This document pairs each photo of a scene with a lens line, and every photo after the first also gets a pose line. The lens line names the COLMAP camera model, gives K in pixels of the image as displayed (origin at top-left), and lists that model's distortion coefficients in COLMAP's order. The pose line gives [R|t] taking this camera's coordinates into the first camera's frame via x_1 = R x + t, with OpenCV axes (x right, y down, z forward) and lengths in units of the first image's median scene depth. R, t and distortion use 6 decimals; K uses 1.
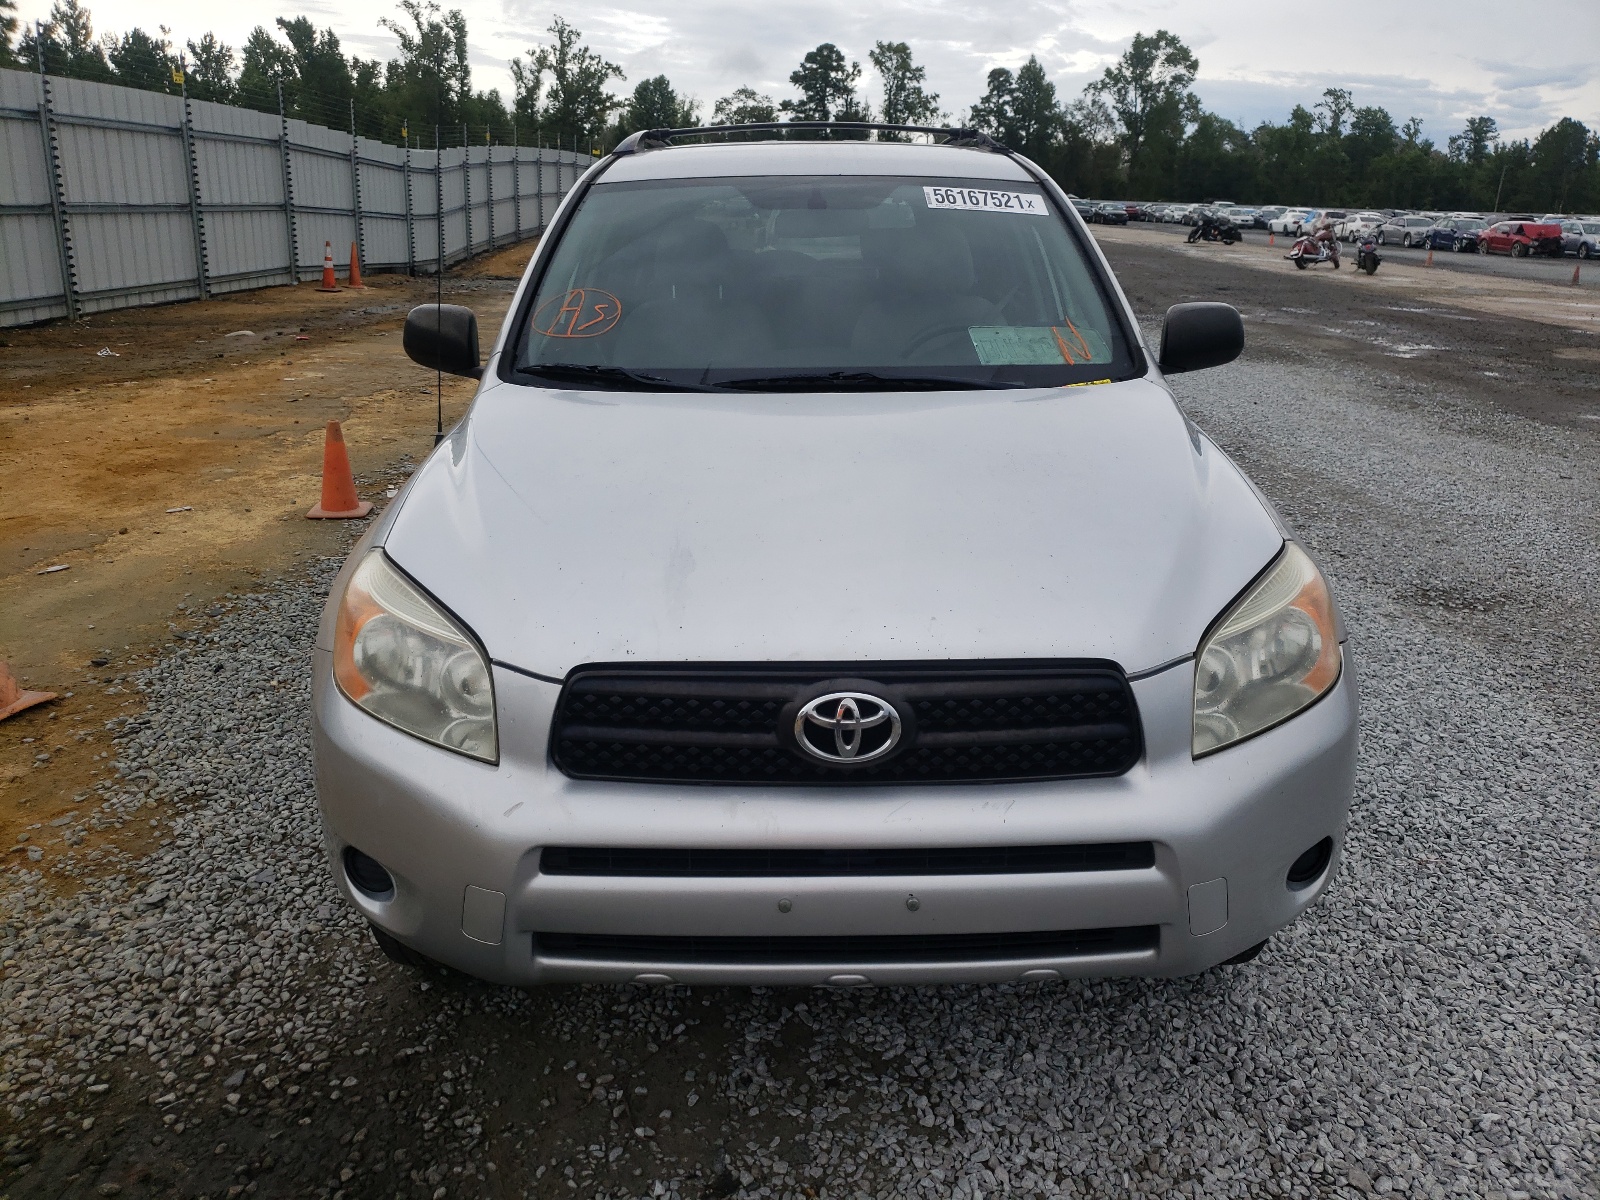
lens RADIAL K [[1282.3, 0, 799.9], [0, 1282.3, 601.6], [0, 0, 1]] dist [0.026580, -0.000312]
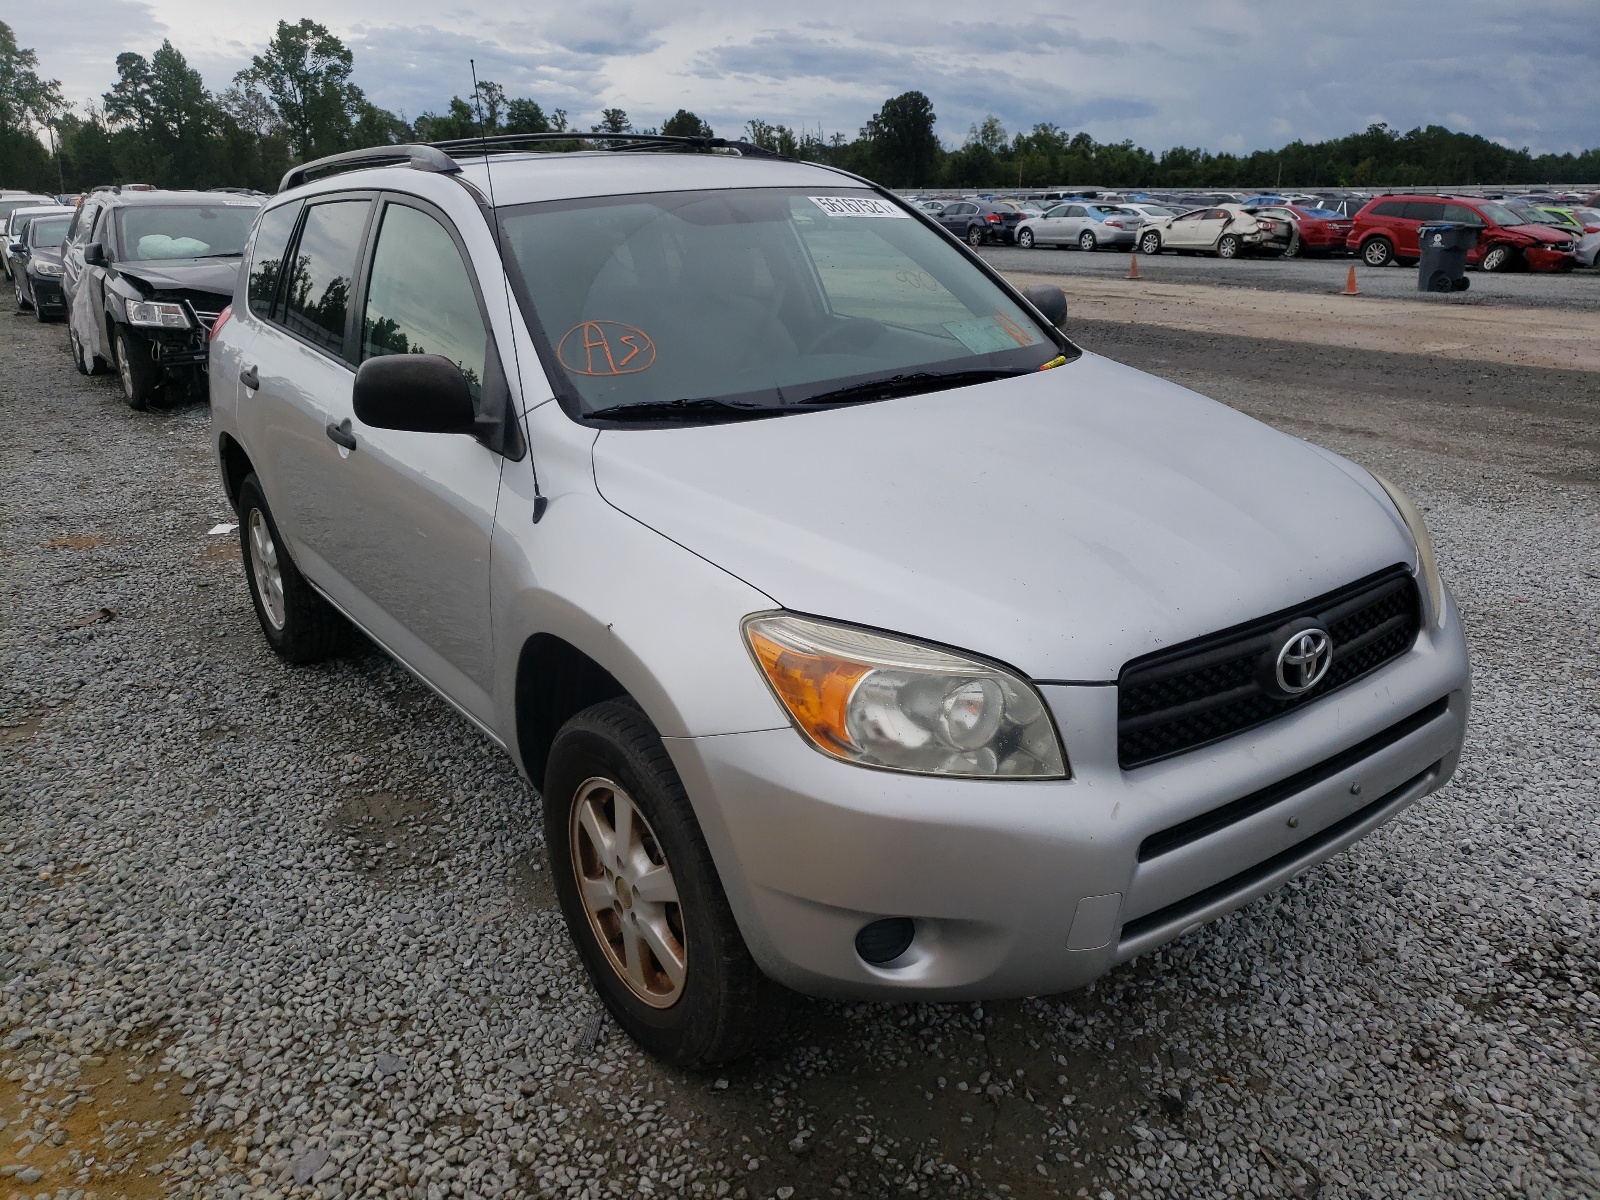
lens RADIAL K [[1282.3, 0, 801.9], [0, 1282.3, 602.1], [0, 0, 1]] dist [0.026580, -0.000312]
pose [[0.831454, -0.204533, 0.516575, -0.371769], [0.201526, 0.977477, 0.062657, -0.047730], [-0.517756, 0.052007, 0.853946, 0.093377]]
